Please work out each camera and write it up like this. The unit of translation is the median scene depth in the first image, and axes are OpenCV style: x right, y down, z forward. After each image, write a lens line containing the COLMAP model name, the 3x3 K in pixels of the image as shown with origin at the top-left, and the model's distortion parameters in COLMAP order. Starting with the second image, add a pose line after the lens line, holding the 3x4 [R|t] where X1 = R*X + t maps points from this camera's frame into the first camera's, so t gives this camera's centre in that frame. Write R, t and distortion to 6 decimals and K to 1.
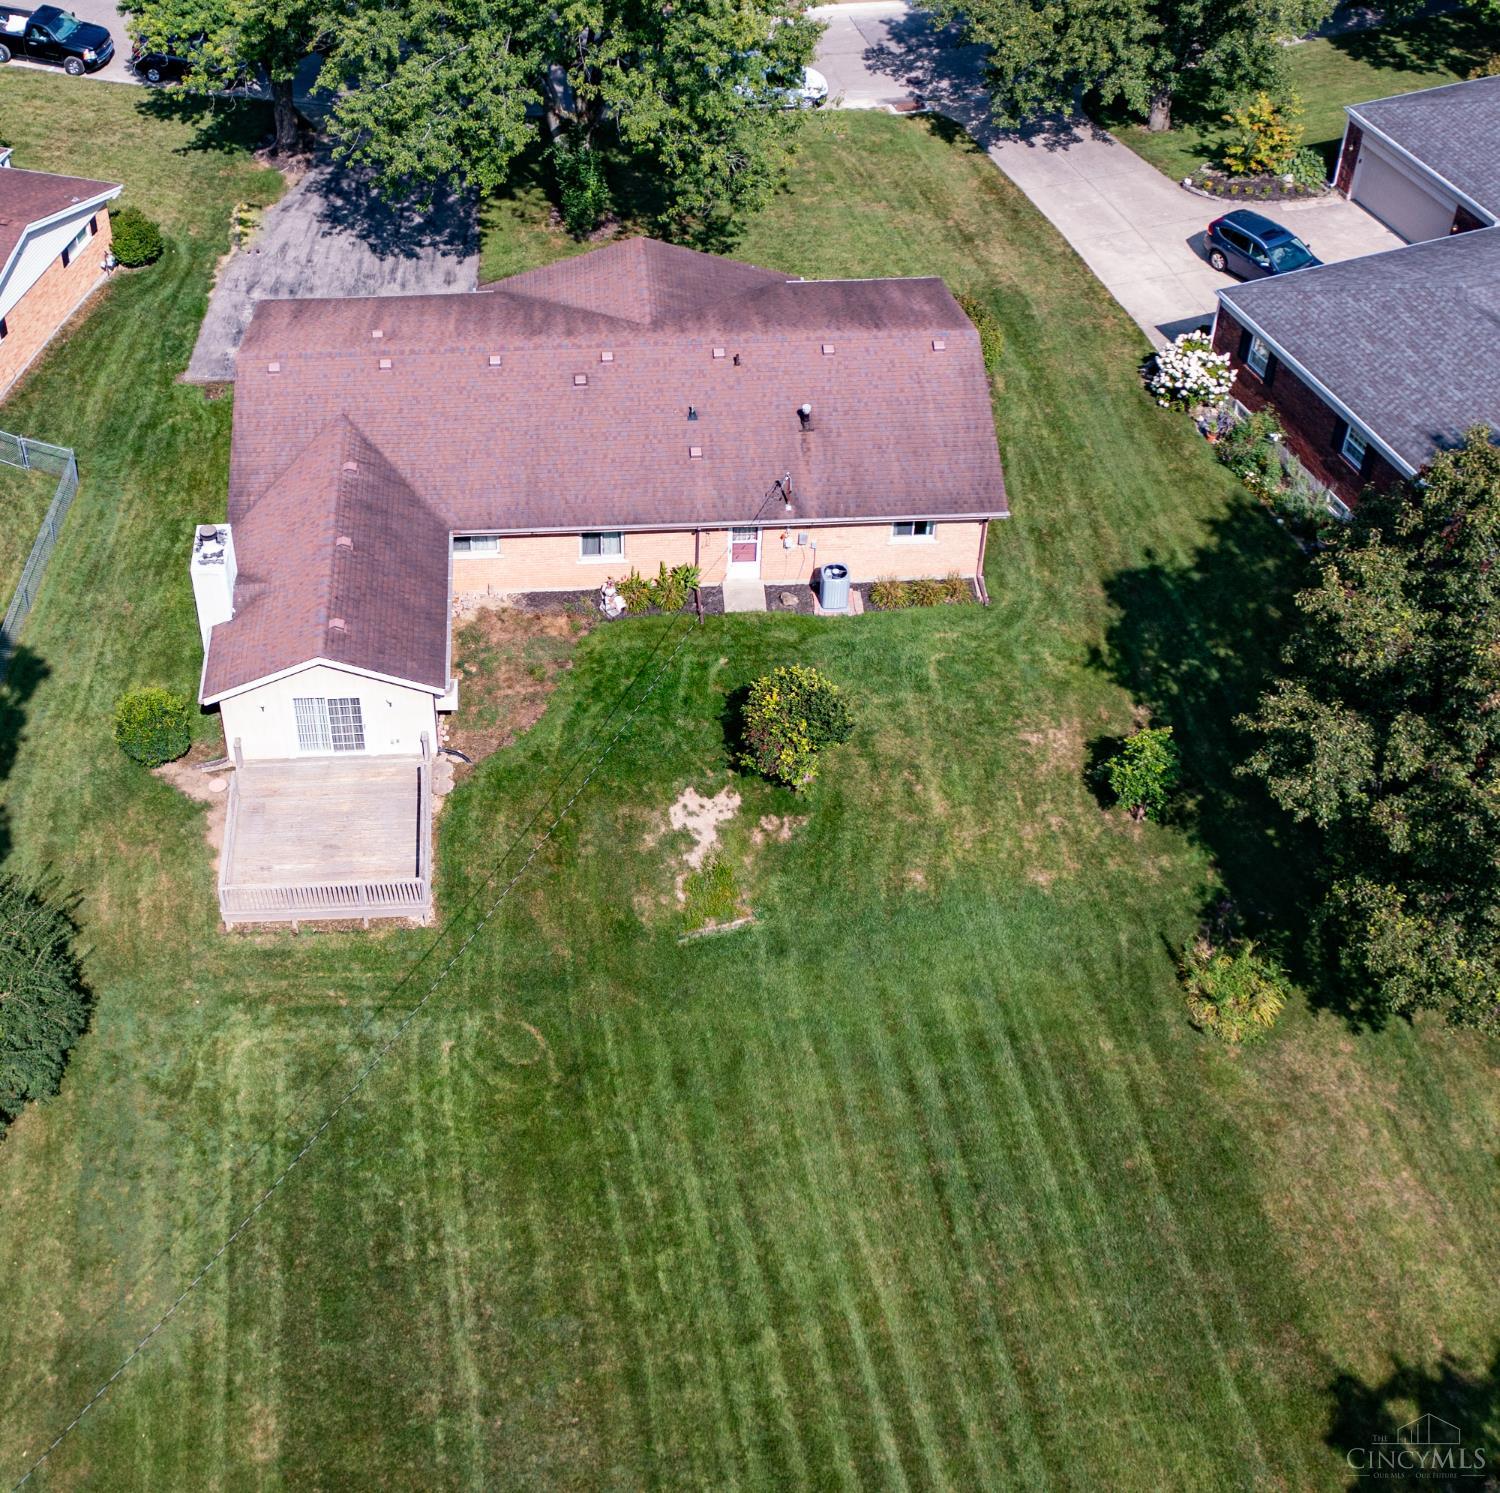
lens RADIAL K [[3200.4, 0, 750.0], [0, 3200.4, 746.5], [0, 0, 1]] dist [0.010891, 0.038760]
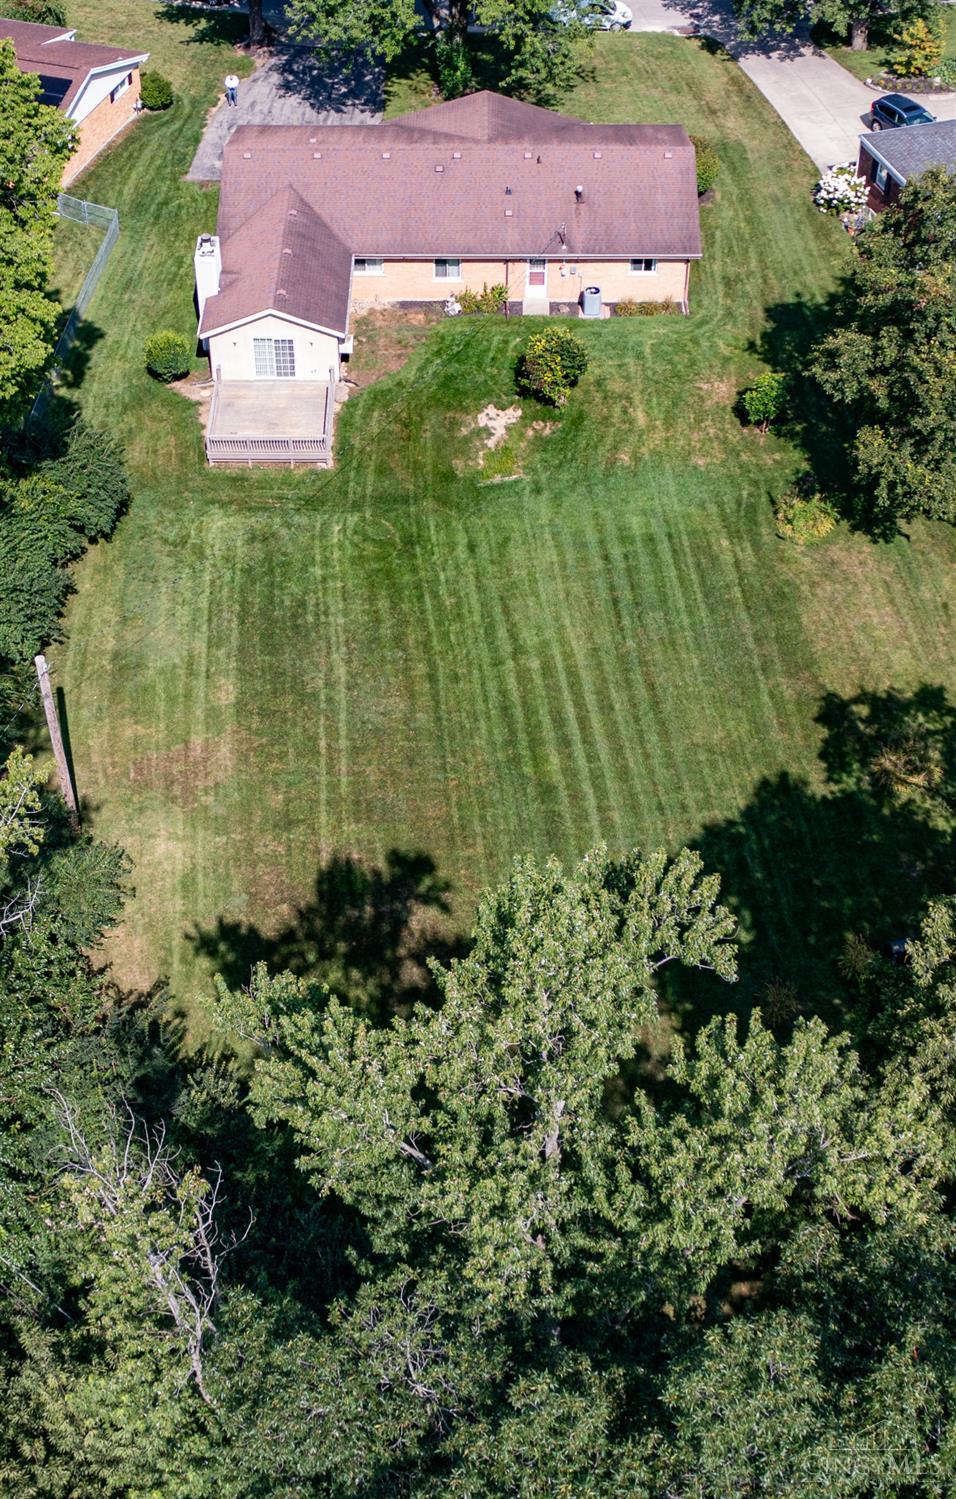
lens RADIAL K [[2779.7, 0, 478.0], [0, 2779.7, 749.5], [0, 0, 1]] dist [0.022118, 0.041445]
pose [[0.997793, 0.042696, -0.050863, 0.053887], [-0.041296, 0.998747, 0.028278, 0.147787], [0.052007, -0.026115, 0.998305, -0.423591]]
